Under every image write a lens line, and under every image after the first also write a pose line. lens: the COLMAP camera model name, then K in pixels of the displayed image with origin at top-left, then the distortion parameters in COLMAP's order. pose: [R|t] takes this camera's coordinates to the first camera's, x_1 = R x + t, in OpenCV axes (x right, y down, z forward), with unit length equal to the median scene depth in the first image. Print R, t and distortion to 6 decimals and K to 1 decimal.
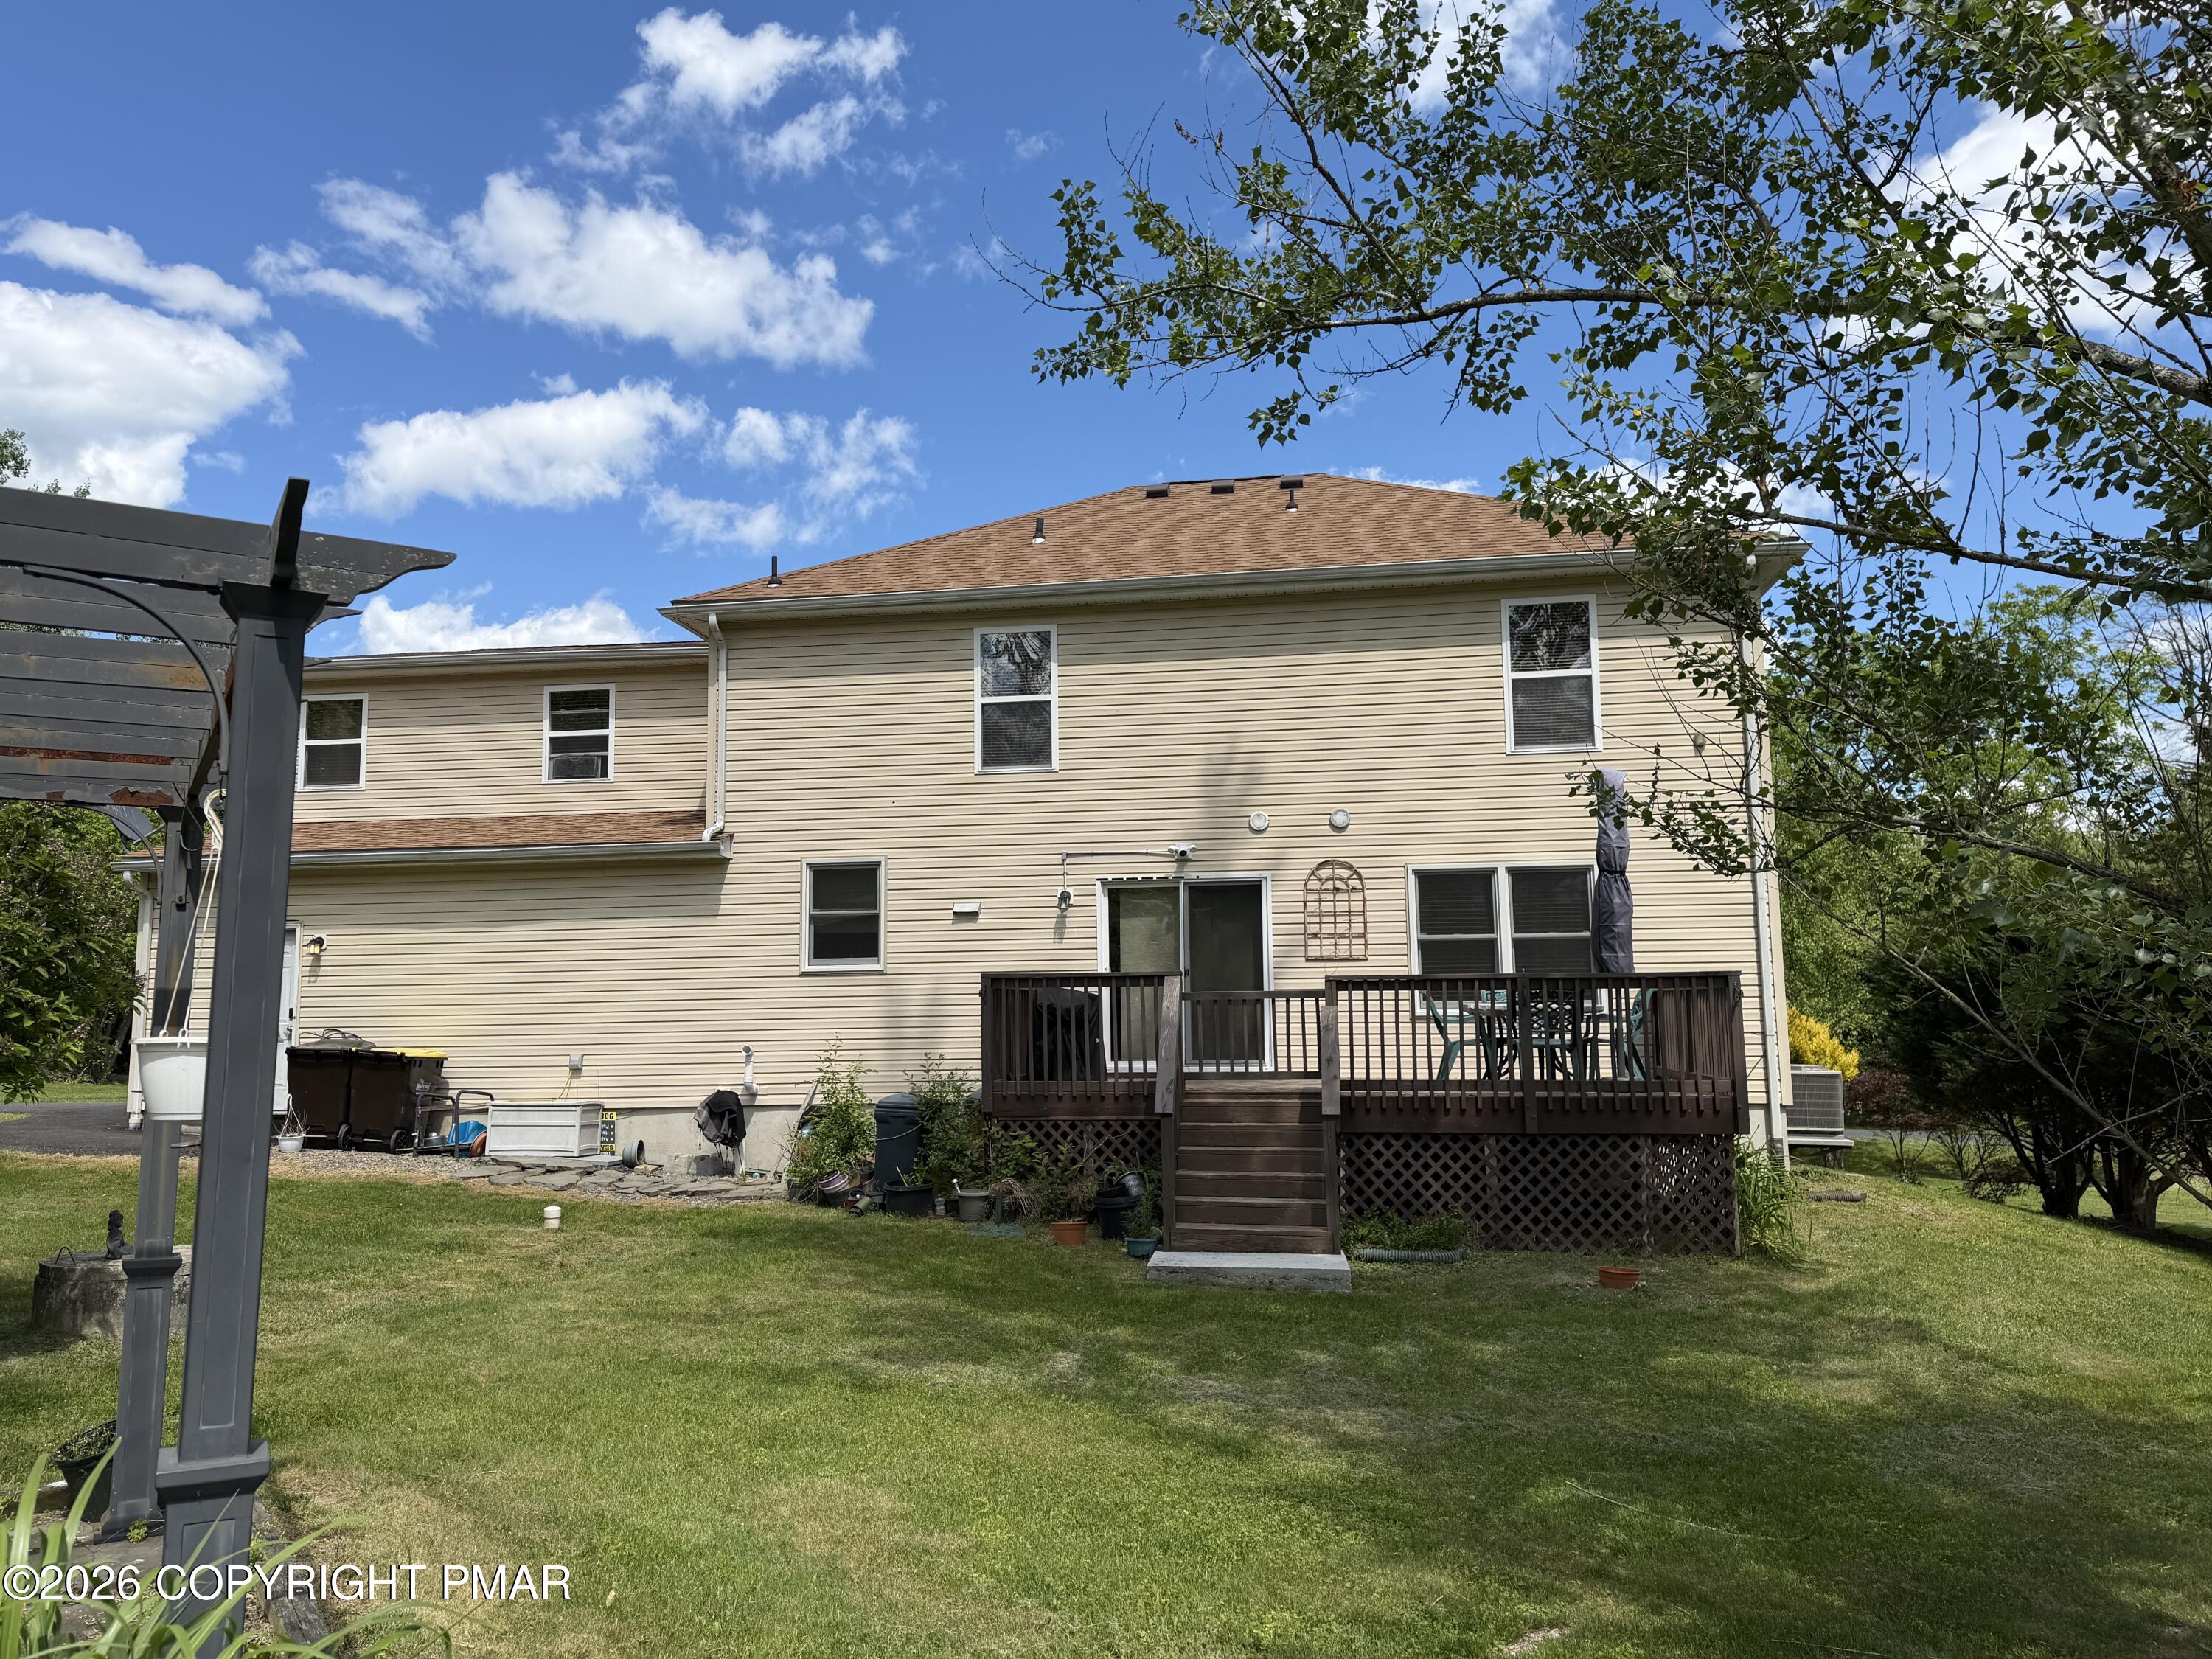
lens RADIAL K [[1554.6, 0, 1117.0], [0, 1554.6, 831.4], [0, 0, 1]] dist [0.091093, -0.093325]
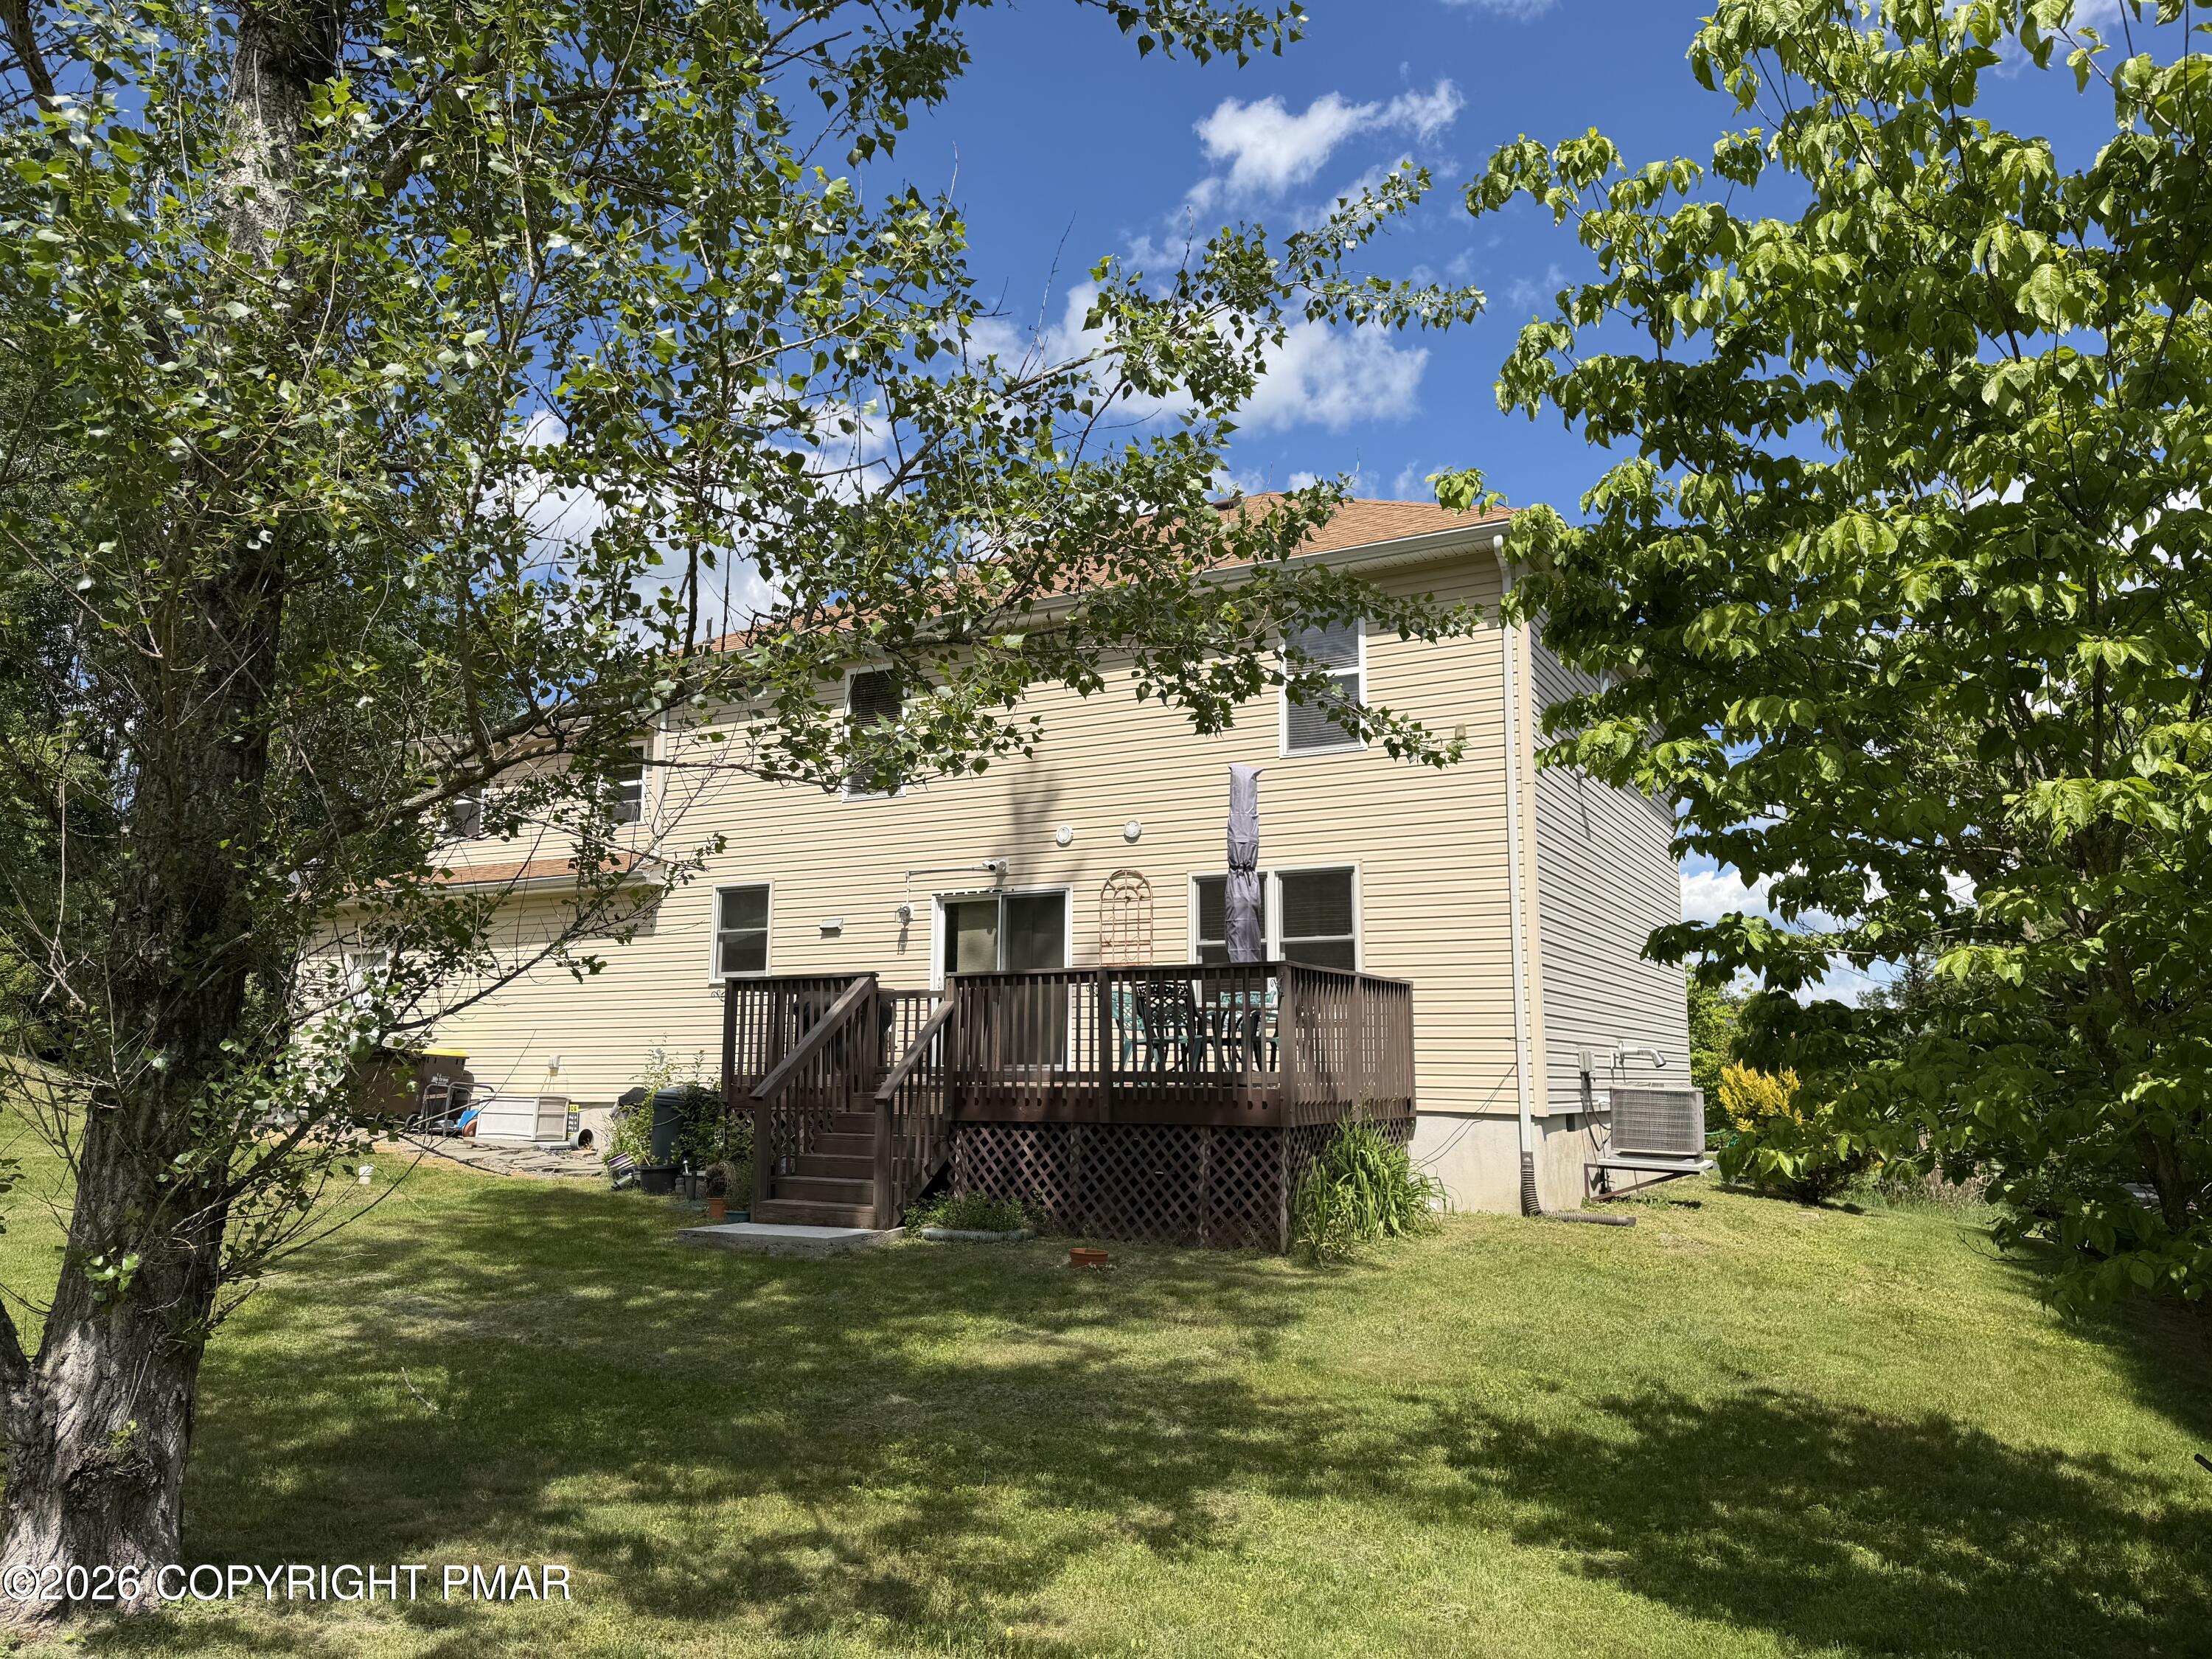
lens RADIAL K [[1554.6, 0, 1124.4], [0, 1554.6, 831.3], [0, 0, 1]] dist [0.091093, -0.093325]
pose [[0.941164, -0.037313, -0.335883, 0.470744], [0.025682, 0.998909, -0.039006, 0.032122], [0.336972, 0.028085, 0.941096, 0.032338]]
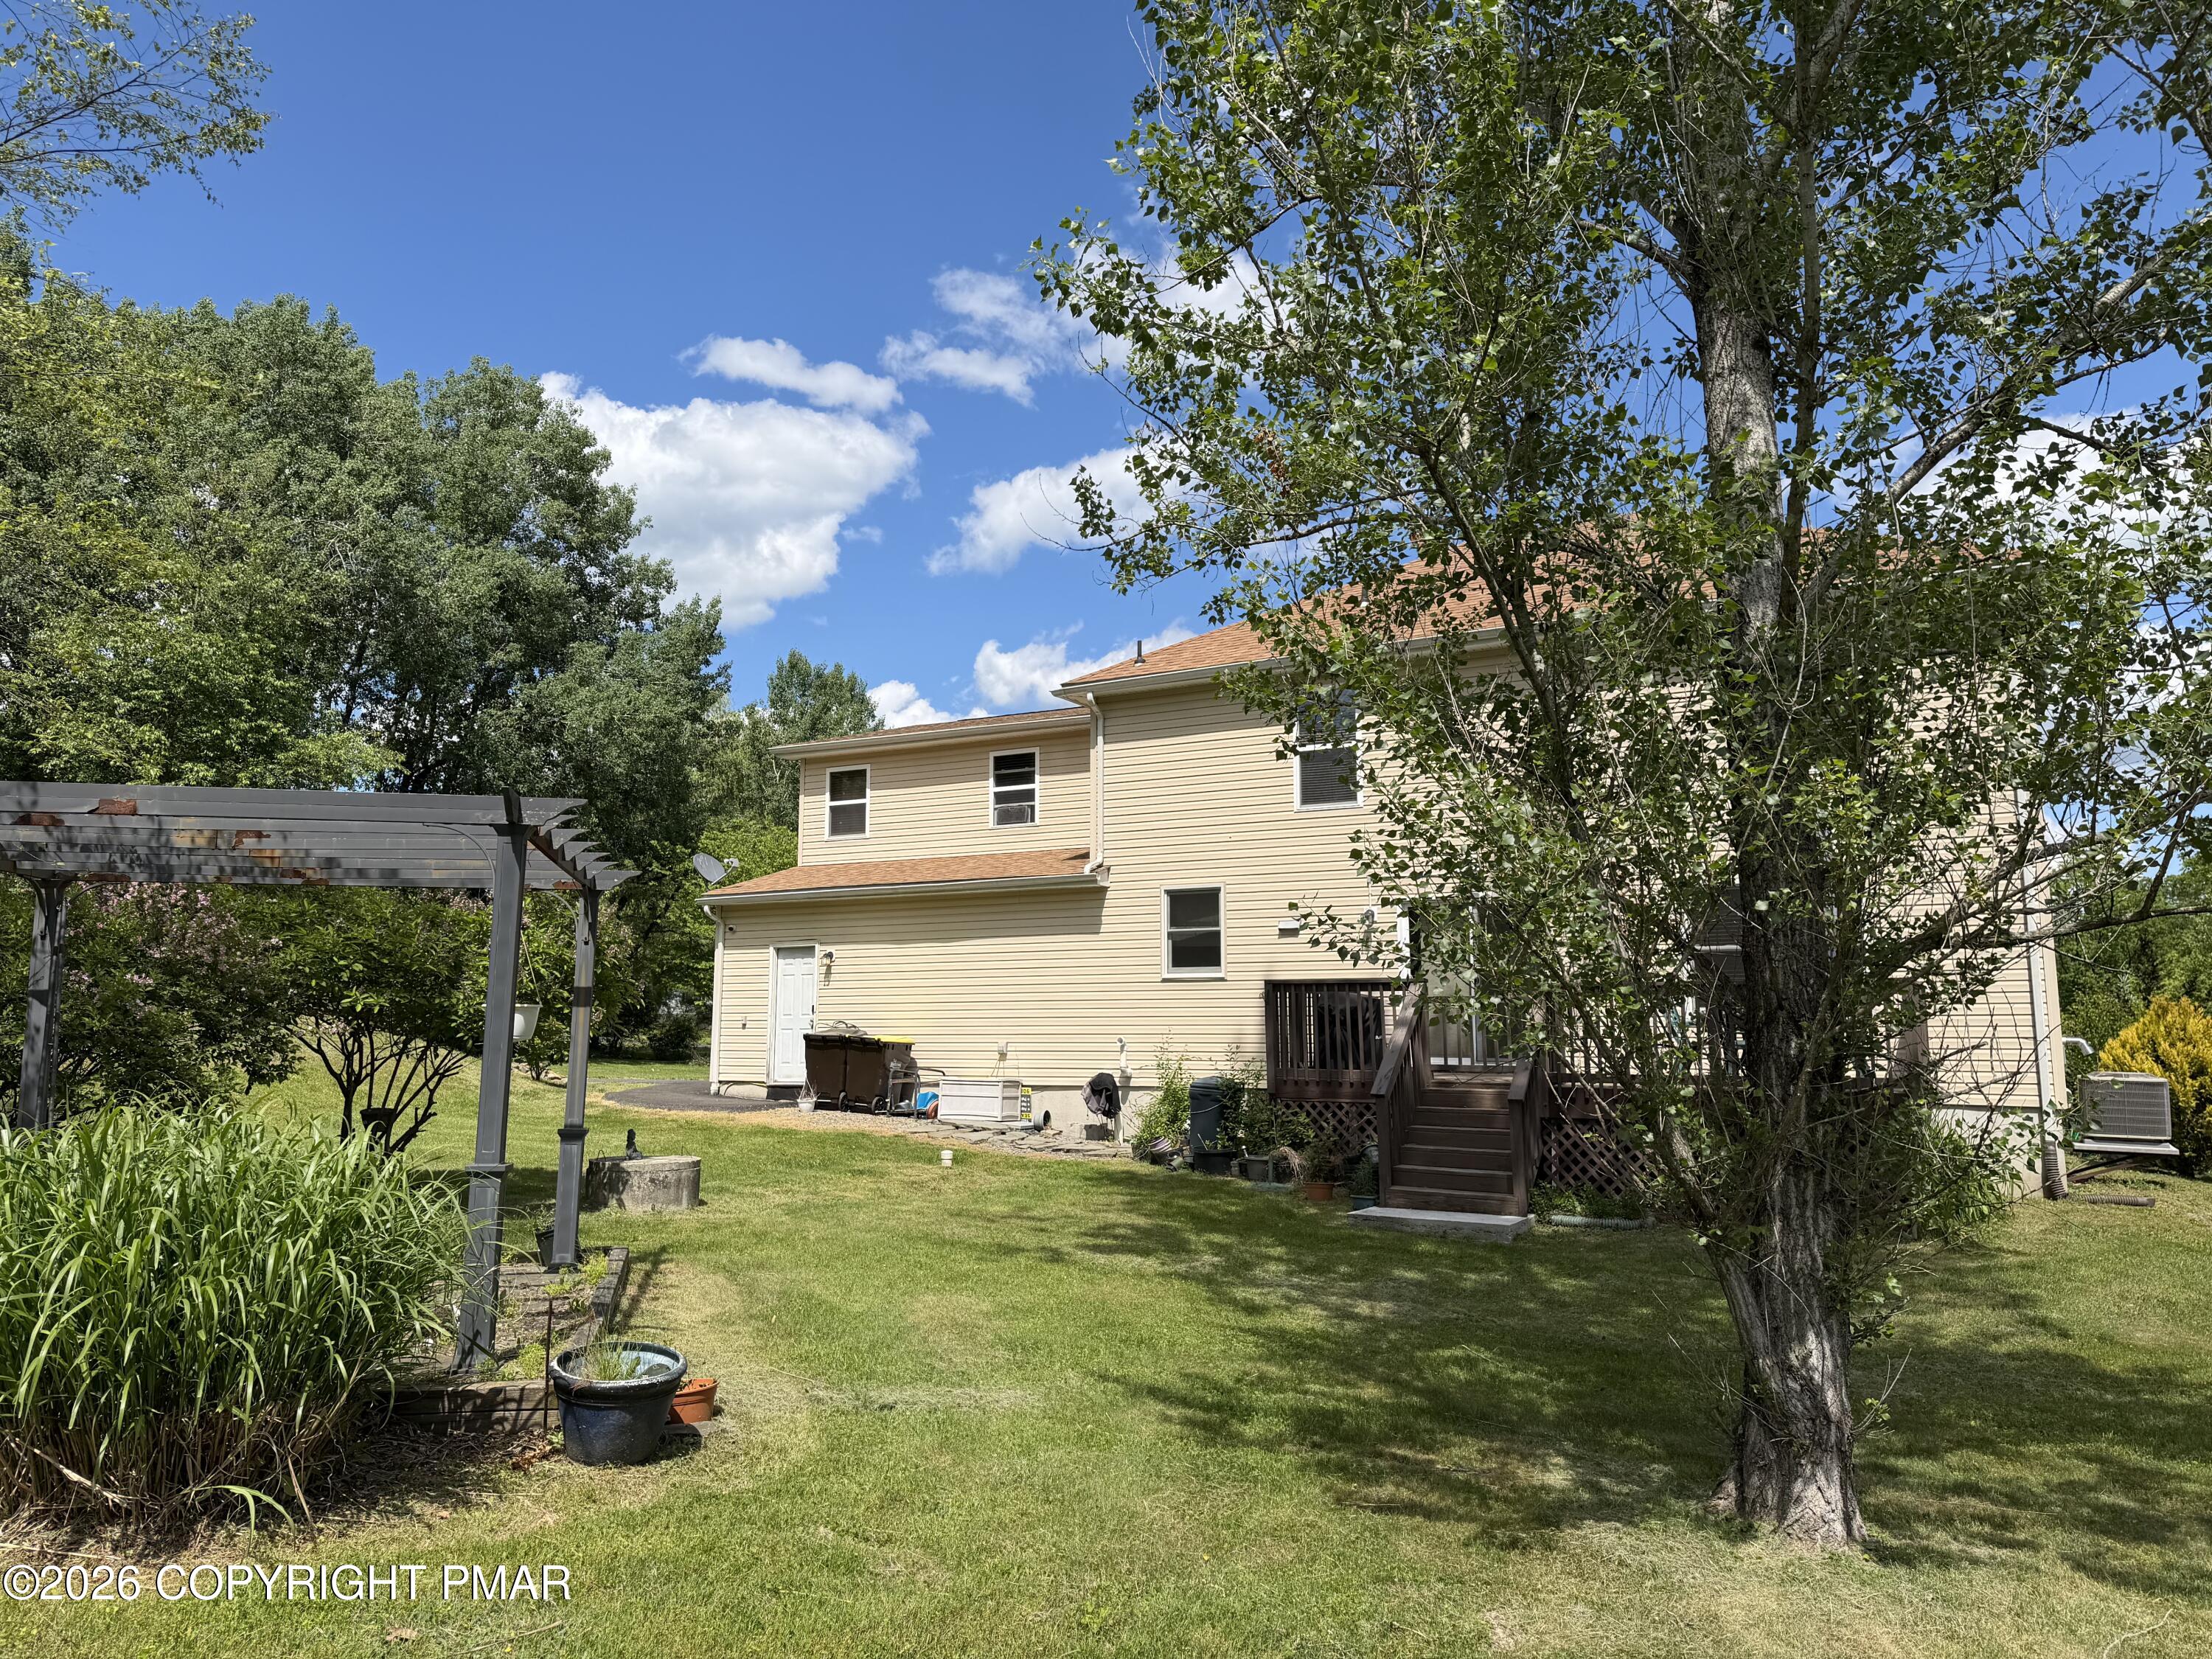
lens RADIAL K [[1554.6, 0, 1143.9], [0, 1554.6, 836.0], [0, 0, 1]] dist [0.091093, -0.093325]
pose [[0.941416, -0.031499, -0.335774, 0.201907], [0.030789, 0.999498, -0.007439, -0.013737], [0.335840, -0.003335, 0.941913, -0.161120]]
